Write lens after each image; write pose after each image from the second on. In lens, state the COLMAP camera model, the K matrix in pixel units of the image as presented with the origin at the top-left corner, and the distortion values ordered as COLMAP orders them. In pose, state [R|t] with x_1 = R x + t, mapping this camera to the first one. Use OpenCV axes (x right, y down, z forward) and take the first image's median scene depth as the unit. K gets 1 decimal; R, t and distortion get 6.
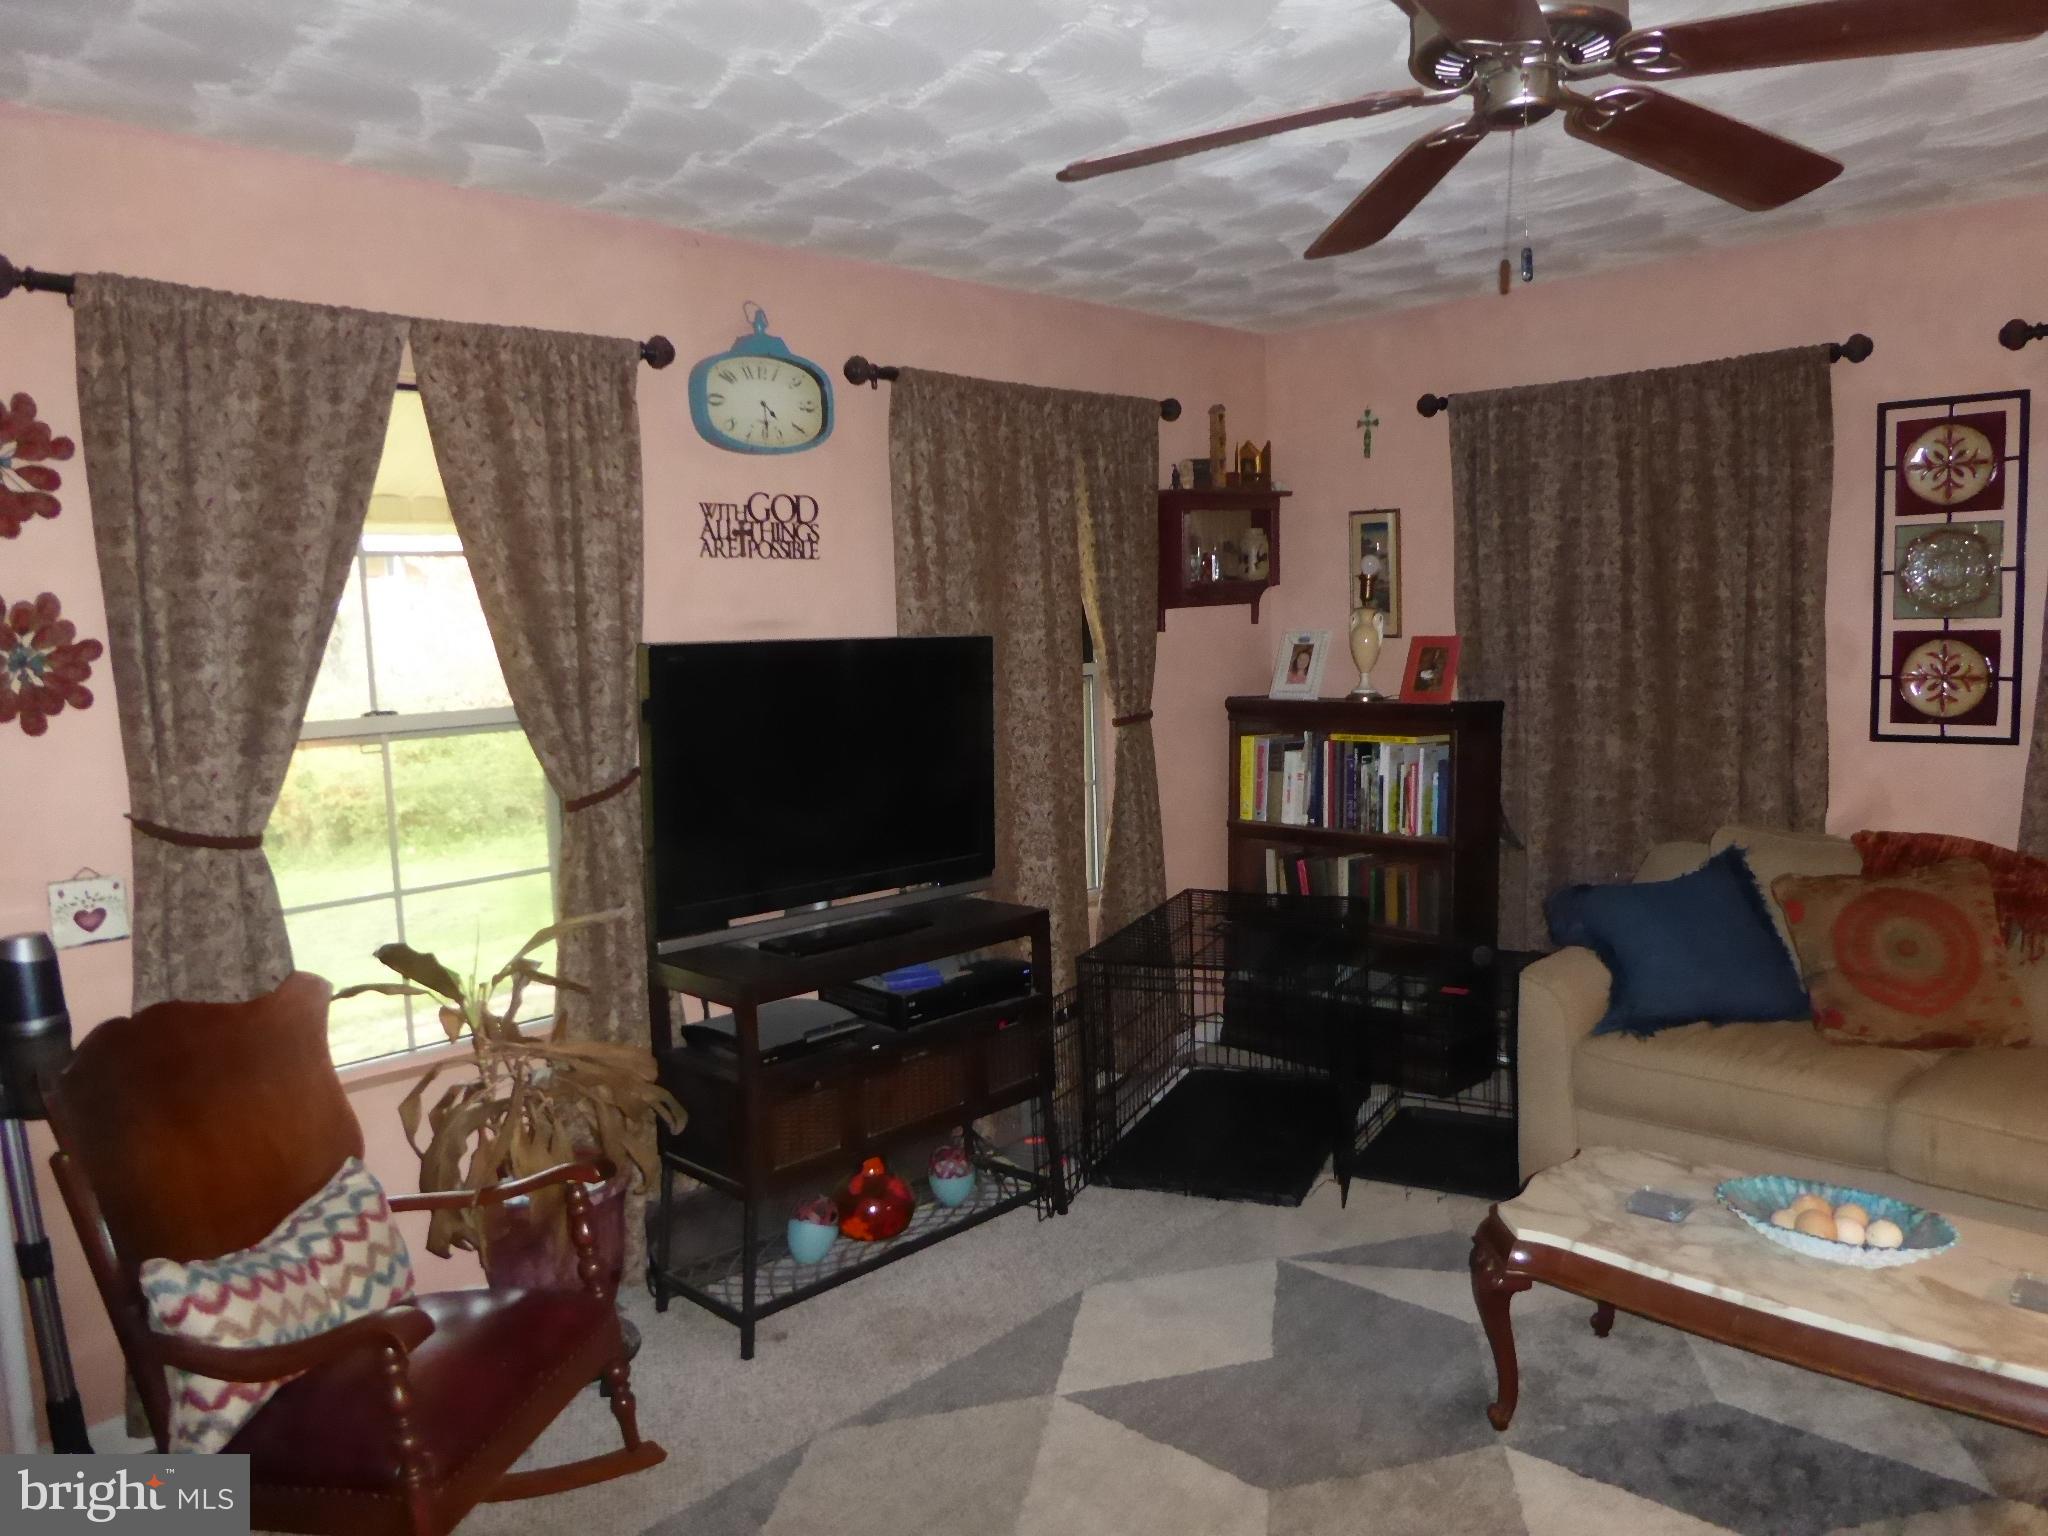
lens RADIAL K [[1453.5, 0, 1024.0], [0, 1453.5, 768.0], [0, 0, 1]] dist [-0.024985, -0.009598]
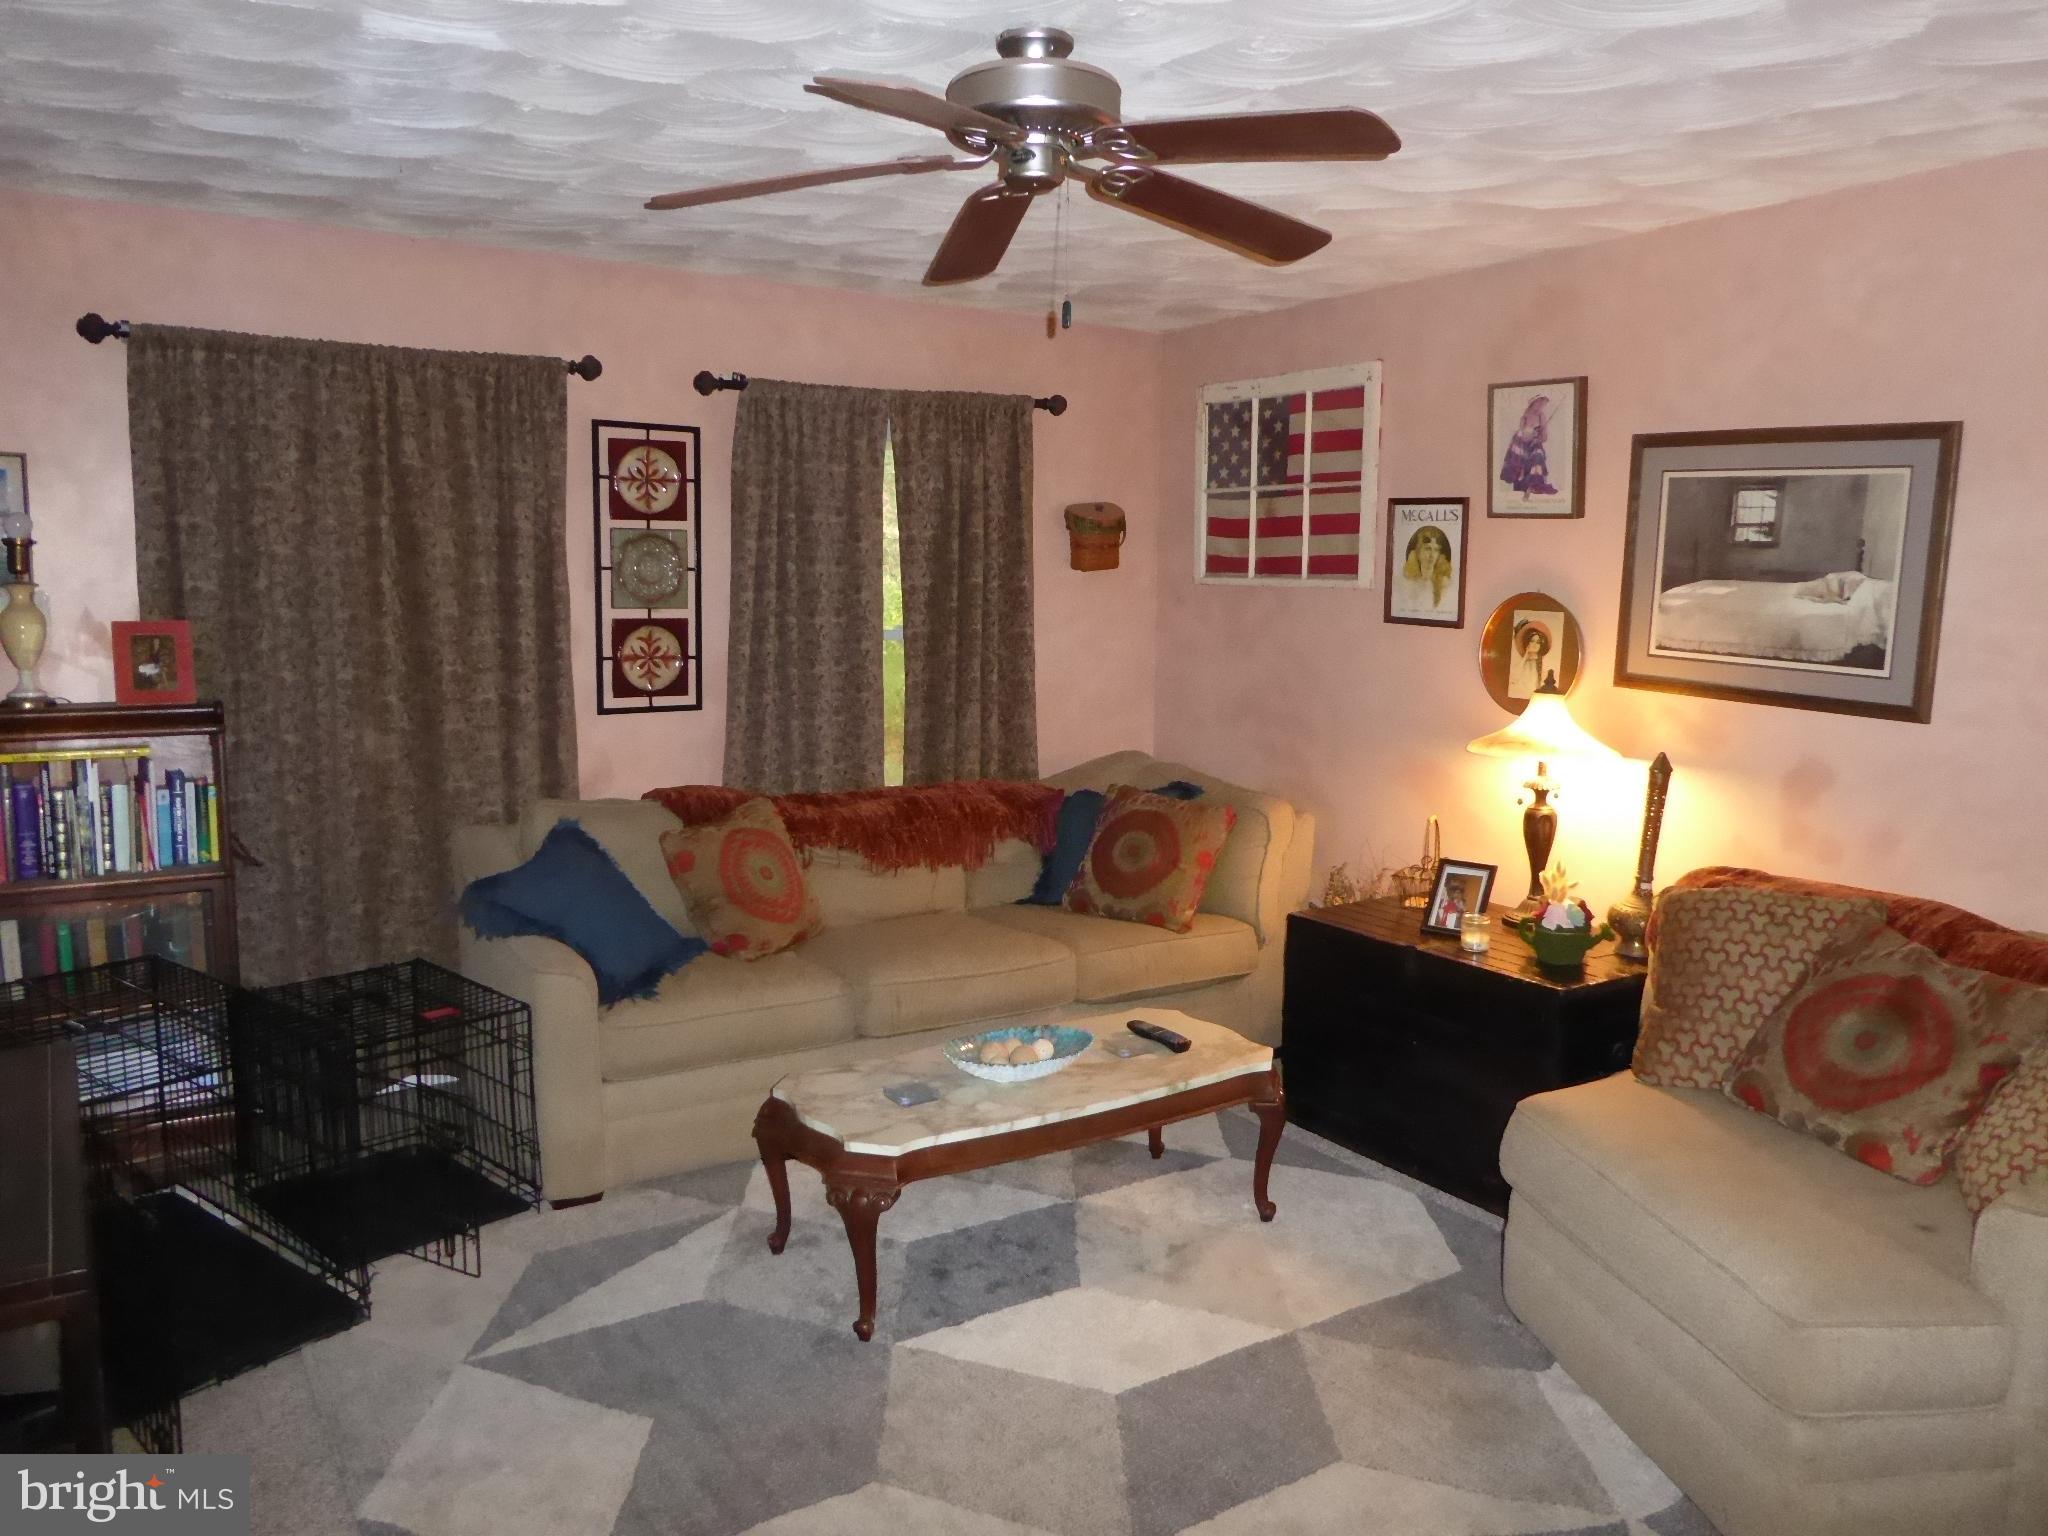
lens RADIAL K [[1475.0, 0, 1024.0], [0, 1475.0, 768.0], [0, 0, 1]] dist [-0.024607, 0.005378]
pose [[0.217138, -0.090478, 0.971939, -0.503162], [0.082257, 0.993850, 0.074141, -0.037167], [-0.972669, 0.063850, 0.223245, 0.431044]]
